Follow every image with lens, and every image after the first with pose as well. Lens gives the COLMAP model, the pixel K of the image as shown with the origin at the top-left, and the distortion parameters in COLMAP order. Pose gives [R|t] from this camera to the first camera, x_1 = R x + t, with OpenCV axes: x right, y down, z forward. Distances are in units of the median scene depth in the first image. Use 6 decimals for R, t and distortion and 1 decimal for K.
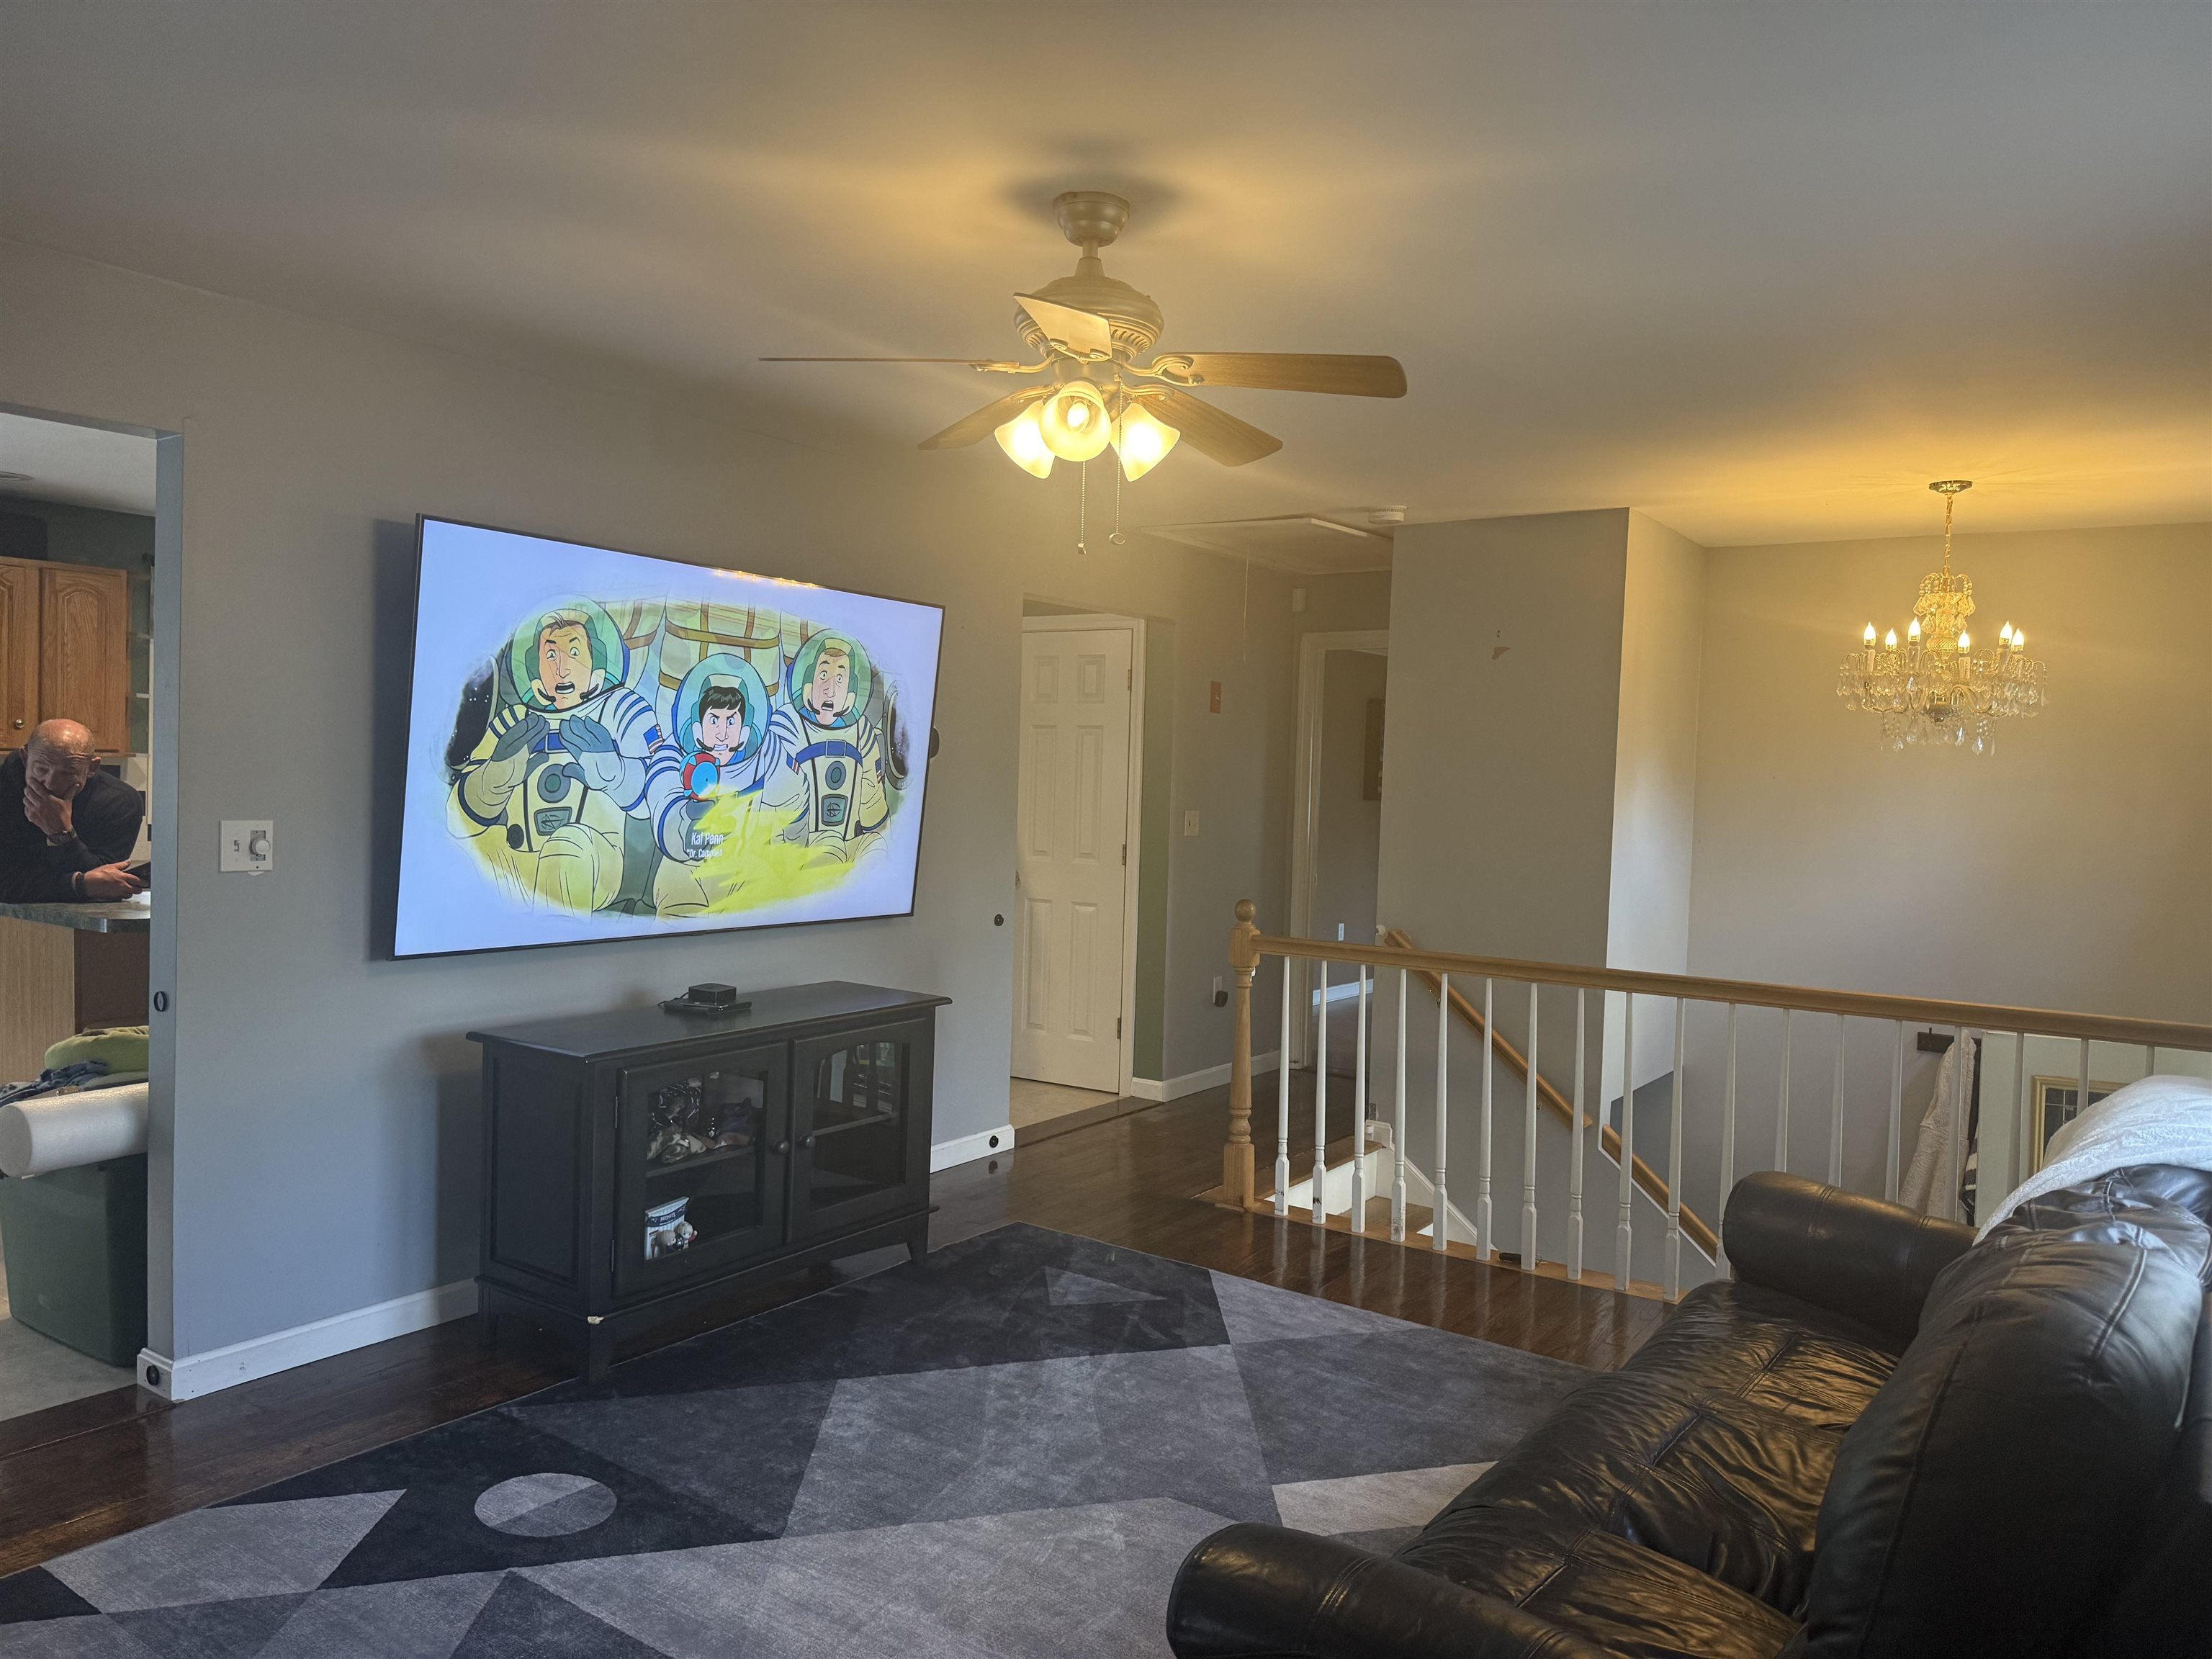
lens RADIAL K [[1588.8, 0, 1106.0], [0, 1588.8, 829.5], [0, 0, 1]] dist [0.042212, -0.002309]
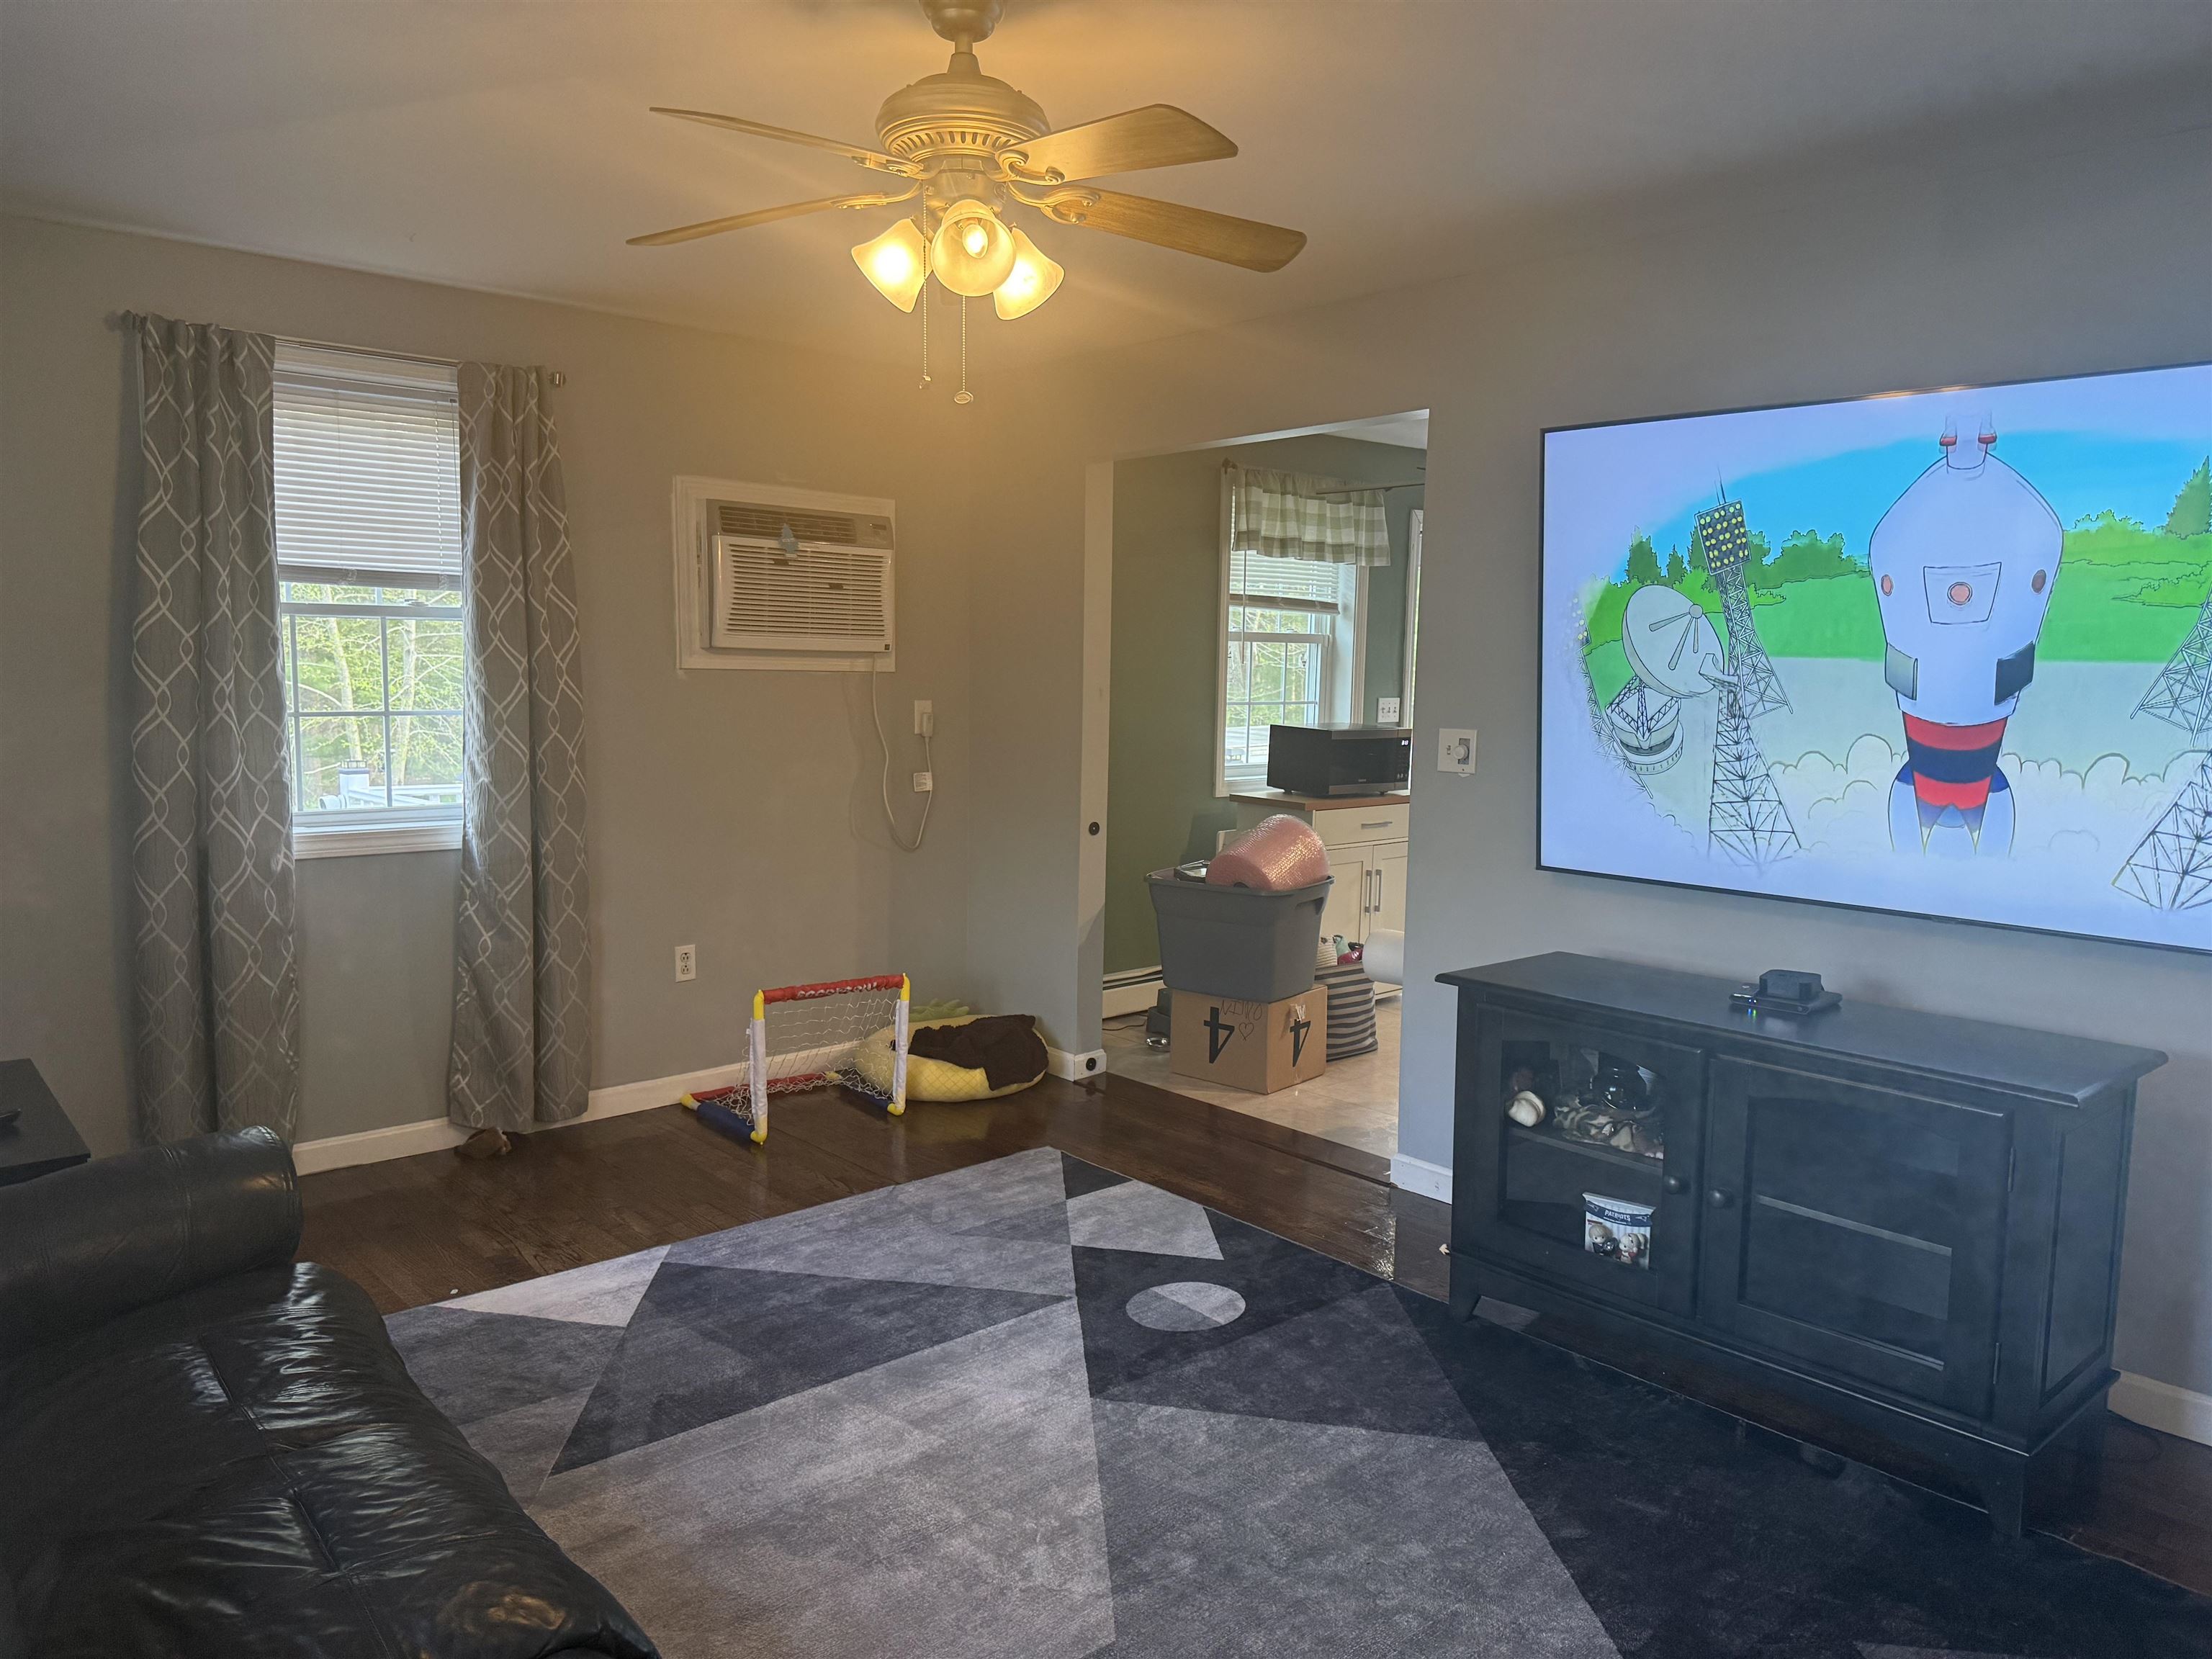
lens RADIAL K [[1588.8, 0, 1106.0], [0, 1588.8, 829.5], [0, 0, 1]] dist [0.042212, -0.002309]
pose [[-0.222511, 0.069054, -0.972482, 0.785952], [-0.067139, 0.994035, 0.085946, -0.018348], [0.972616, 0.084415, -0.216548, 1.201971]]
